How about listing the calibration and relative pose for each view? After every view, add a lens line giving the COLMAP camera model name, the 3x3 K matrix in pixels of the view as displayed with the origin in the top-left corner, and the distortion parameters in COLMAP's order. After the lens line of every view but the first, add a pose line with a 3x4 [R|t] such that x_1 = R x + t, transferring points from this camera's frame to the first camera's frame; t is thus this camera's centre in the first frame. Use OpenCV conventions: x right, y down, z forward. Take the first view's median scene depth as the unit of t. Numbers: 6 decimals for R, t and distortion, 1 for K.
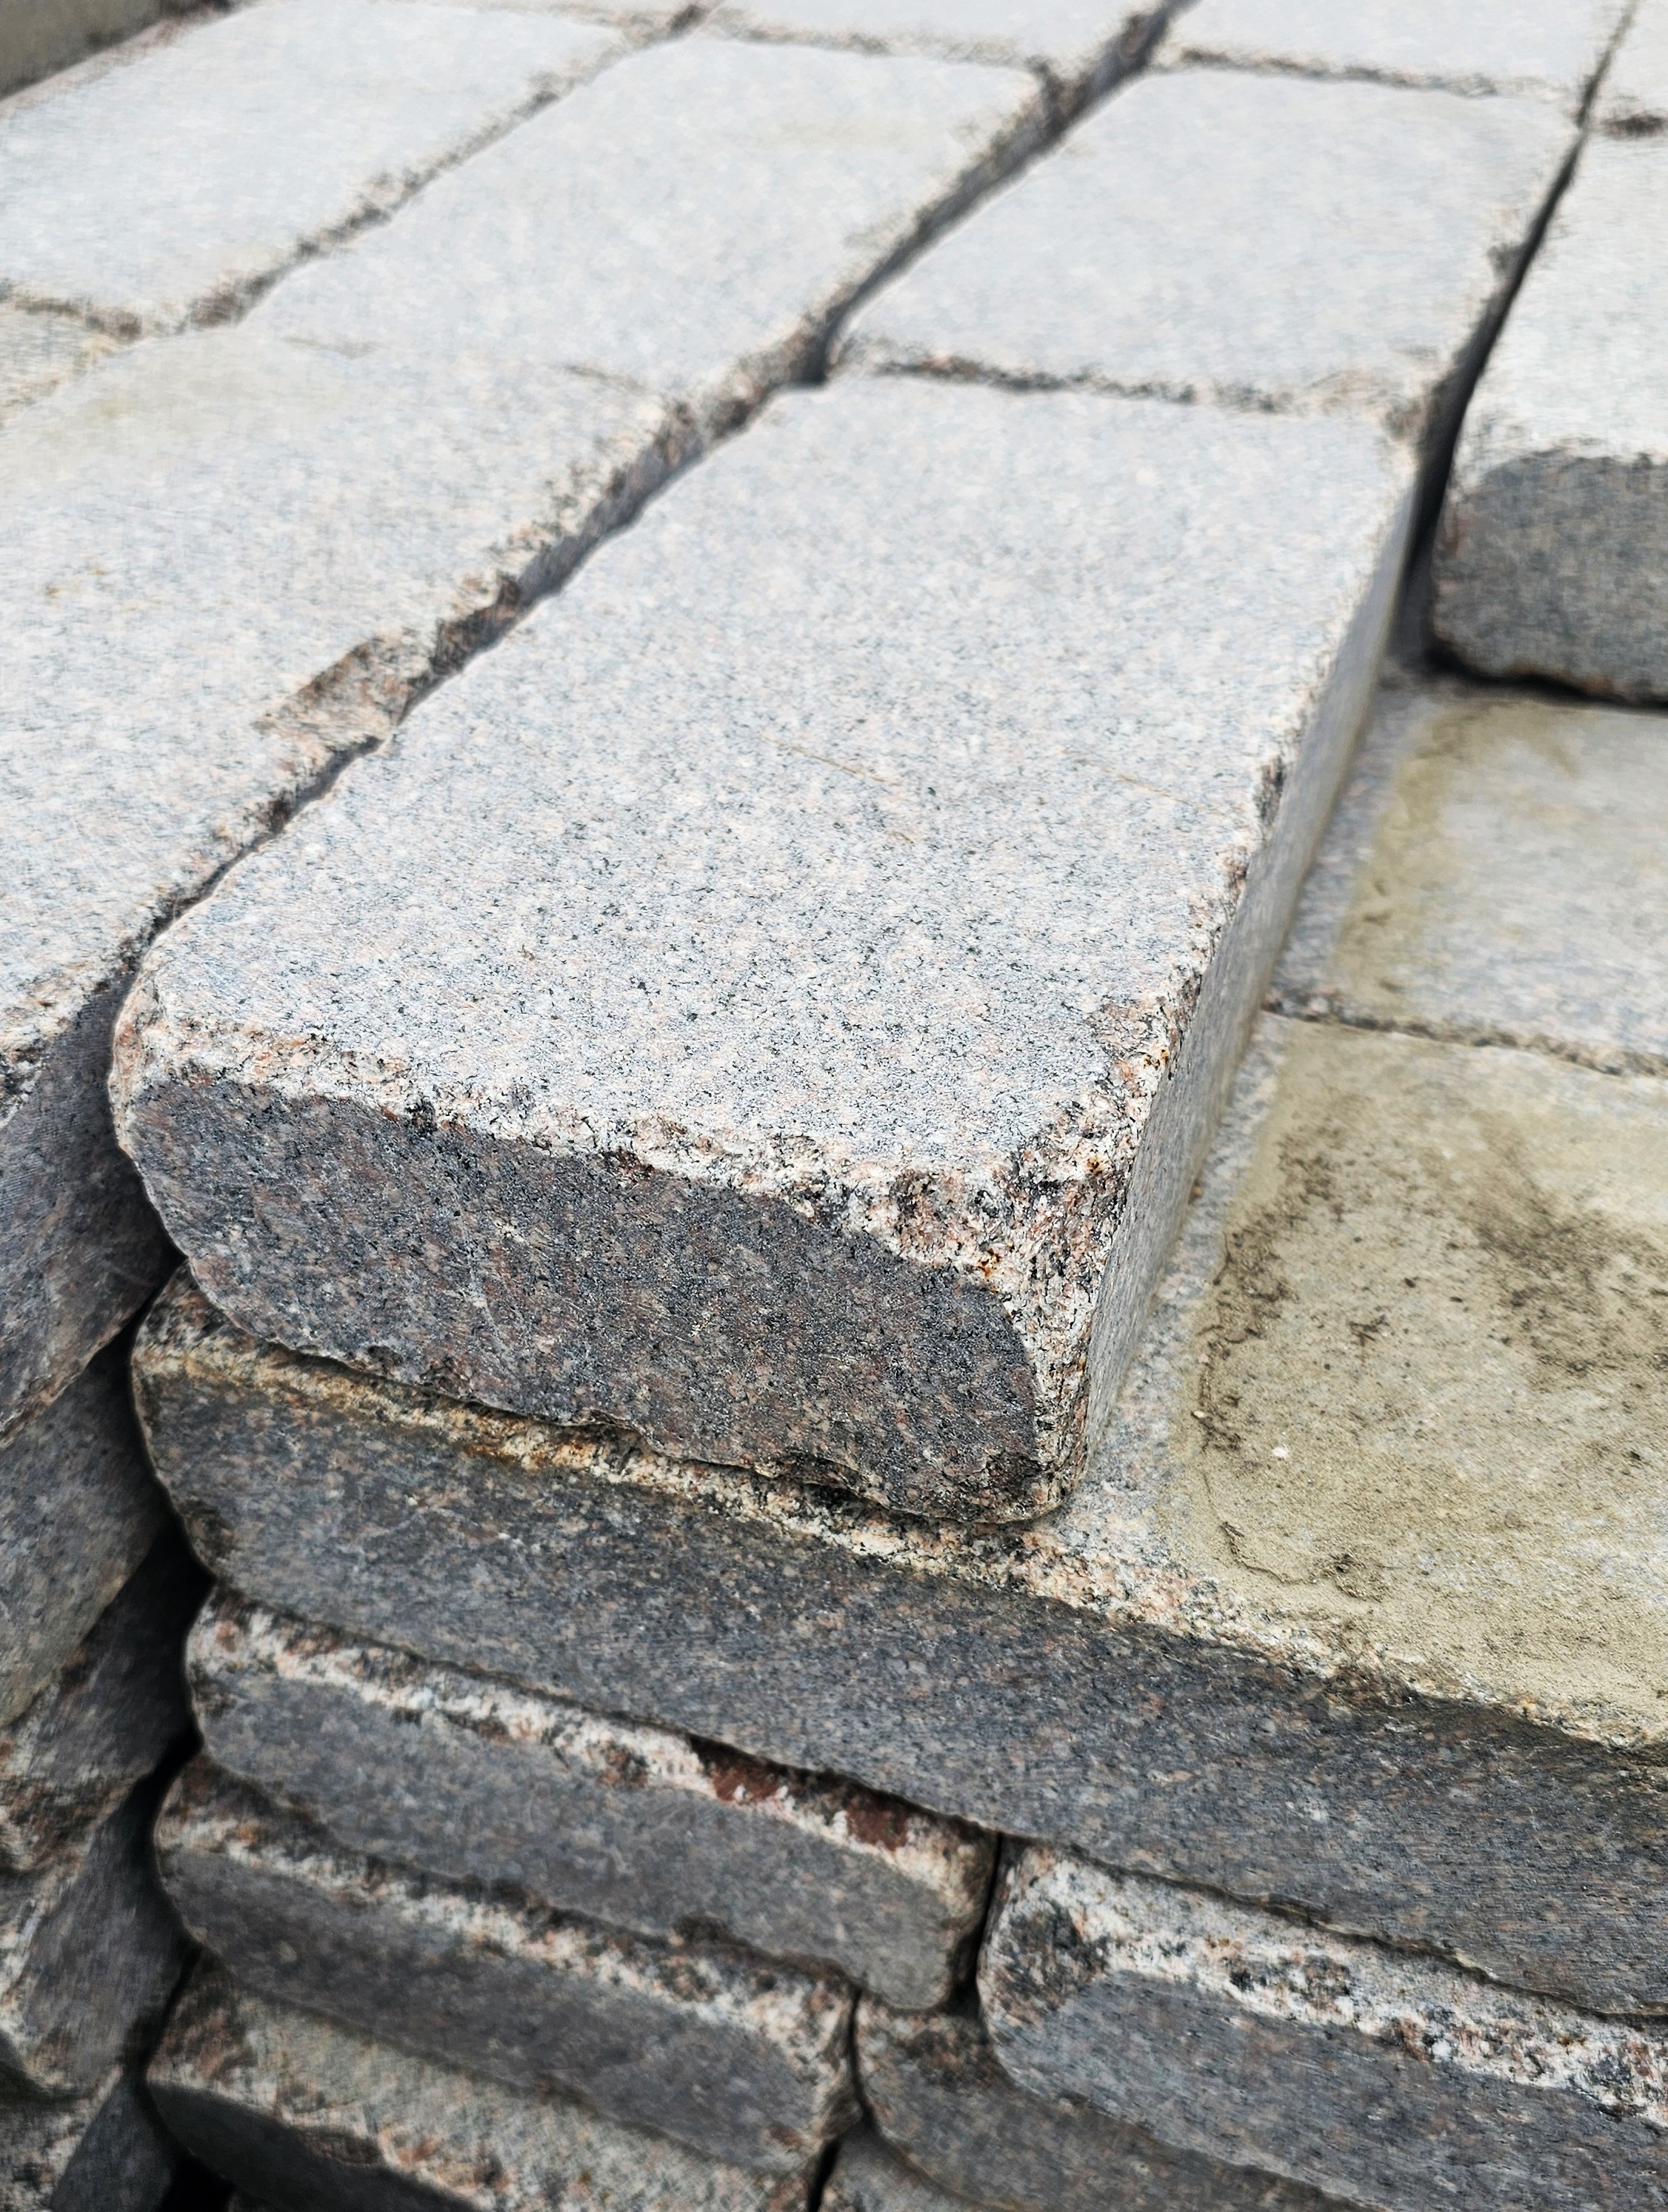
lens RADIAL K [[1498.4, 0, 834.0], [0, 1498.4, 1106.0], [0, 0, 1]] dist [0.036971, -0.055306]
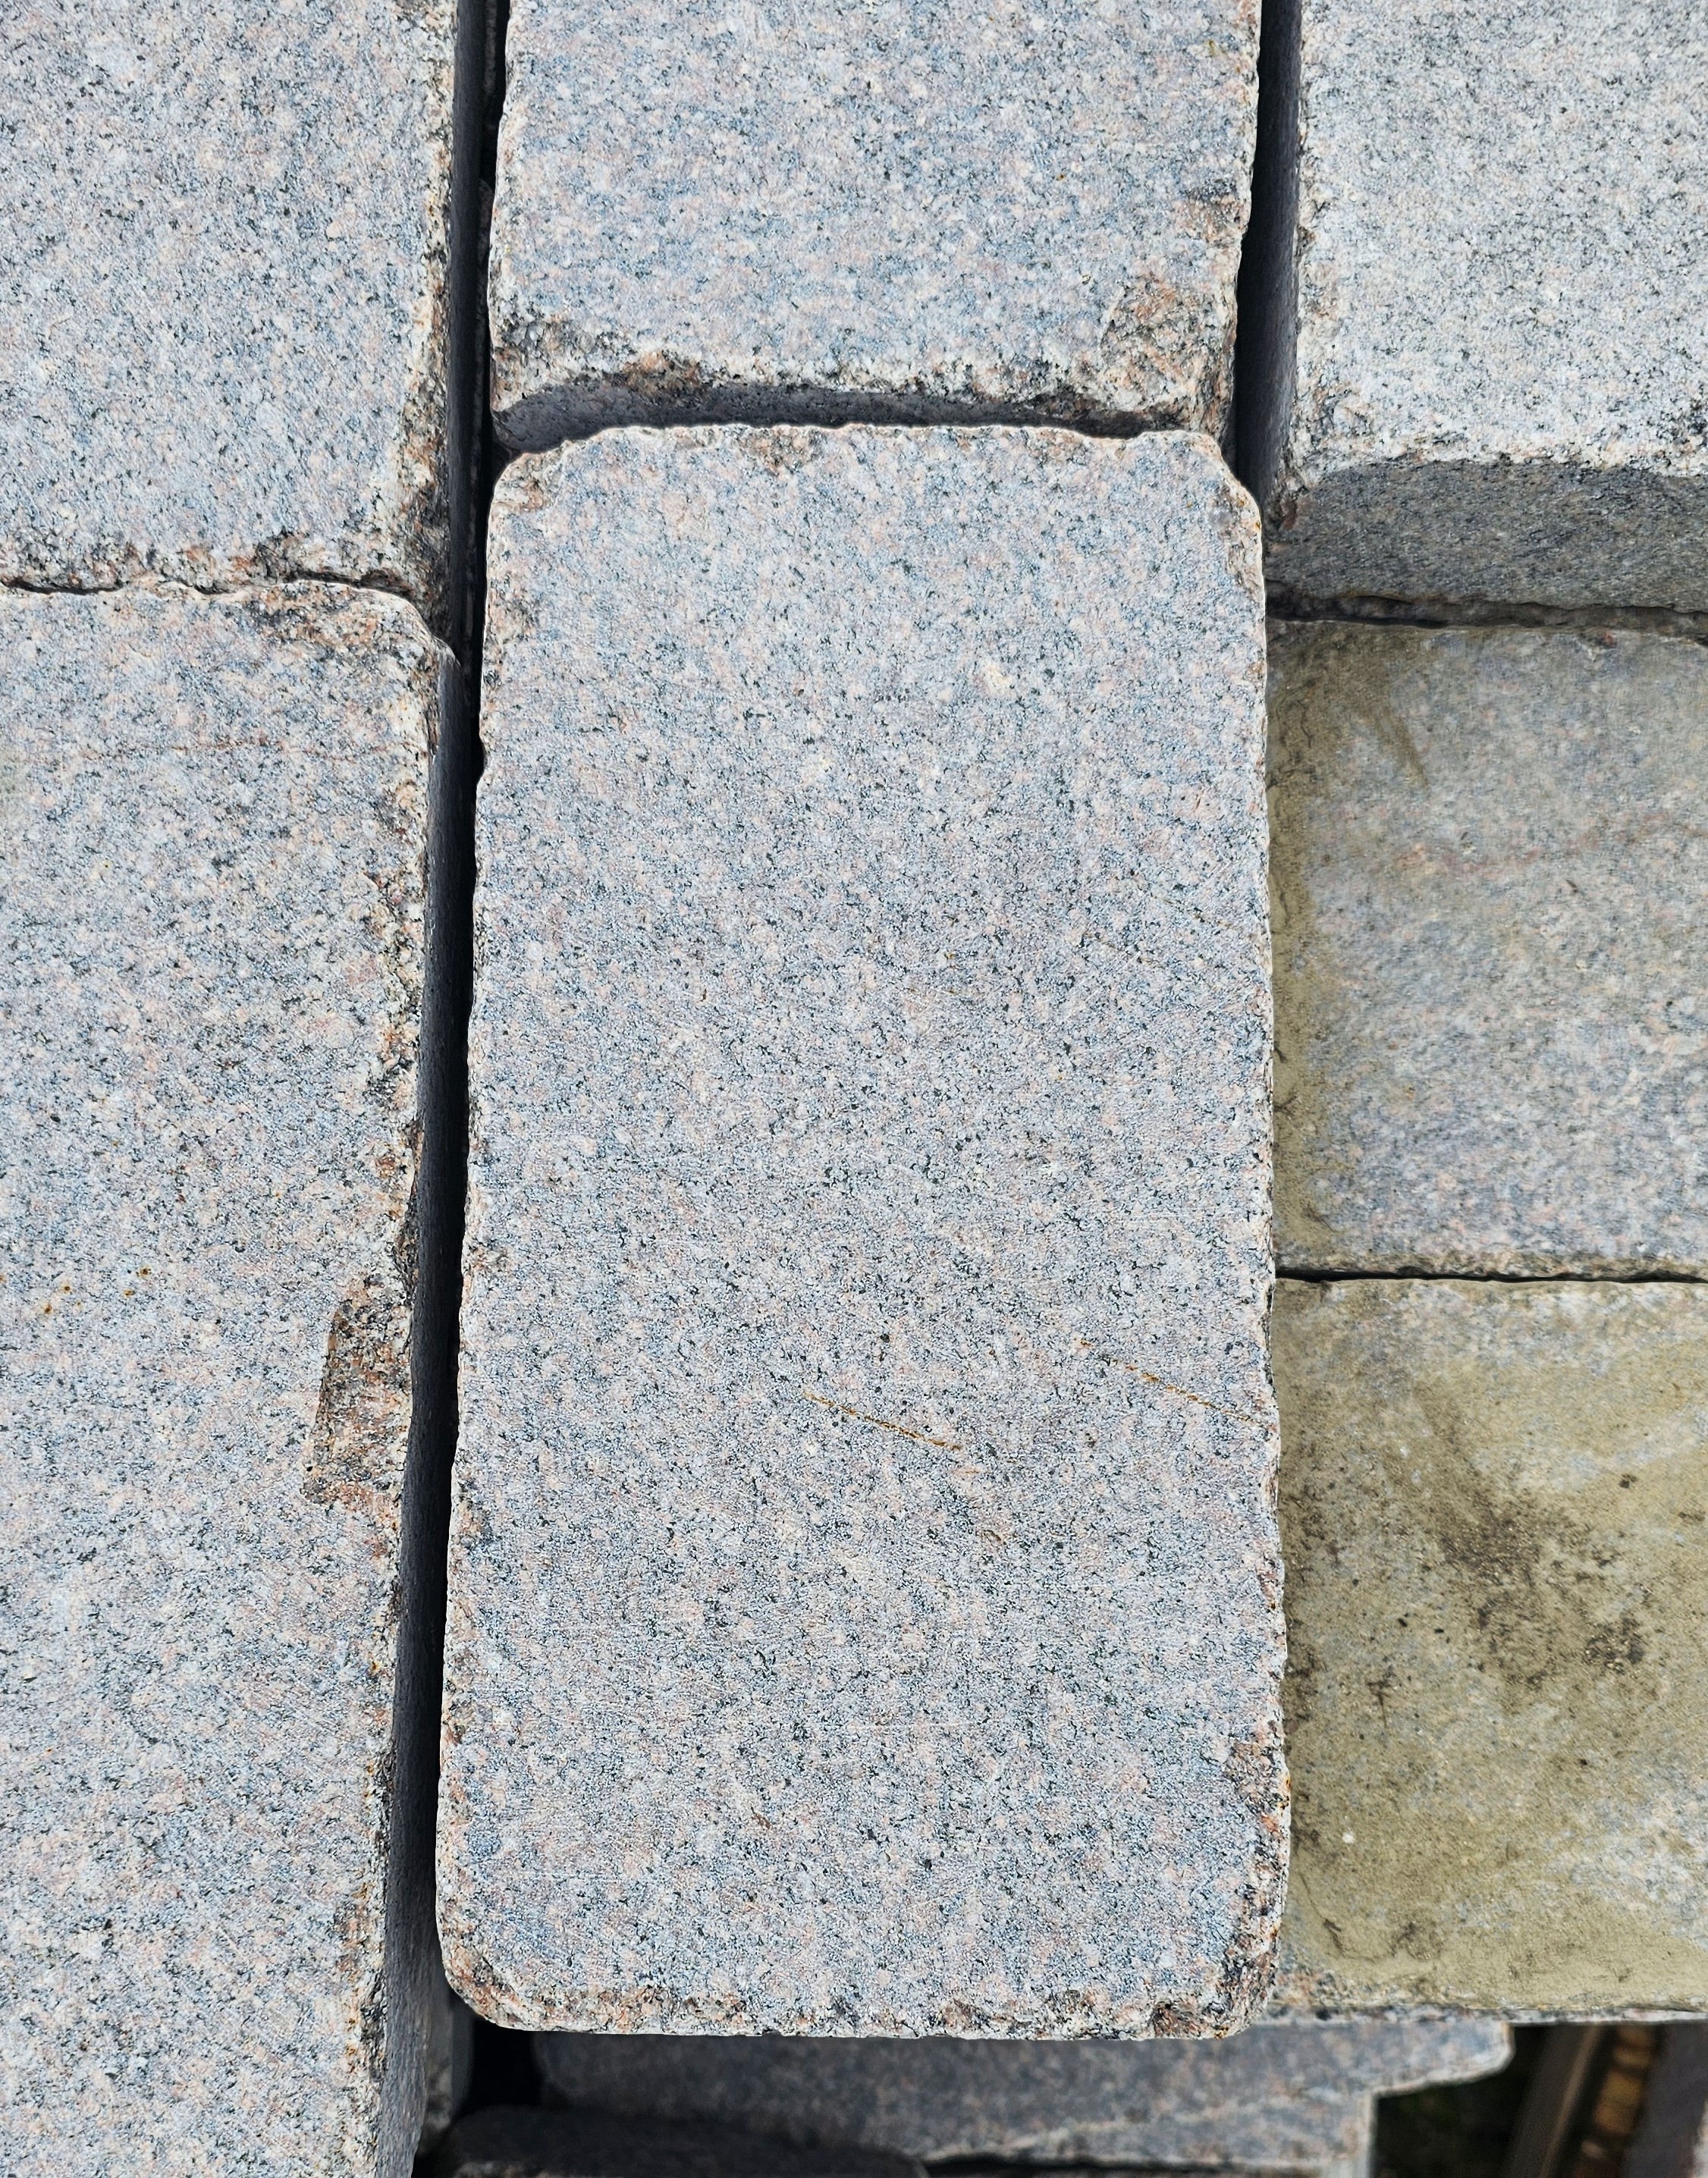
lens RADIAL K [[1593.7, 0, 713.9], [0, 1593.7, 1092.7], [0, 0, 1]] dist [0.027334, -0.017411]
pose [[0.948889, -0.308392, 0.067114, -0.140508], [0.230779, 0.823032, 0.518999, -1.200510], [-0.215292, -0.476983, 0.852136, 0.187585]]
